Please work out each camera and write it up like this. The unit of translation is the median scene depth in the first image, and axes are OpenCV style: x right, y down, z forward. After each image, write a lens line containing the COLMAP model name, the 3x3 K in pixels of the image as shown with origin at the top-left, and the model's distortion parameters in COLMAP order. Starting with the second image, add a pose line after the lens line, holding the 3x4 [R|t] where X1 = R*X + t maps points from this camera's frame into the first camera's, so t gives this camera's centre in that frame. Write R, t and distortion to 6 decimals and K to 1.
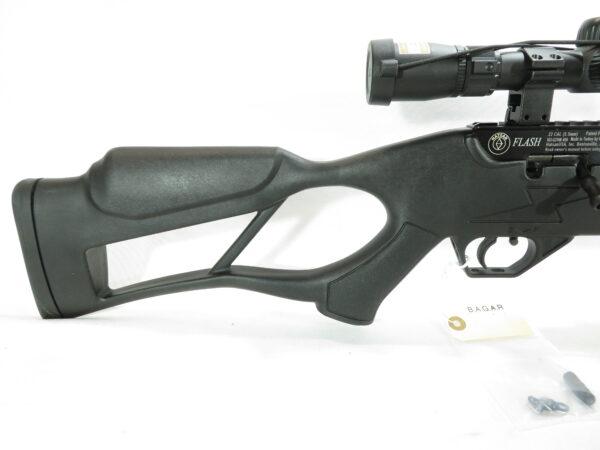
lens RADIAL K [[464.3, 0, 298.2], [0, 464.3, 219.0], [0, 0, 1]] dist [0.013447, -0.008994]
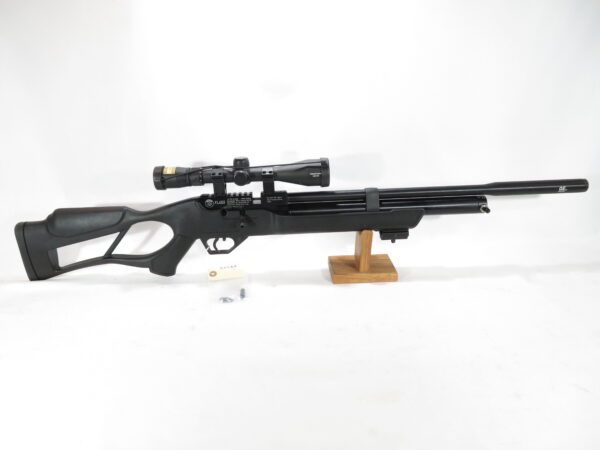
lens RADIAL K [[464.3, 0, 305.7], [0, 464.3, 222.3], [0, 0, 1]] dist [0.013447, -0.008994]
pose [[0.996419, -0.041600, 0.073604, 0.719234], [0.038430, 0.998293, 0.043975, -0.138319], [-0.075308, -0.040989, 0.996318, -1.531496]]
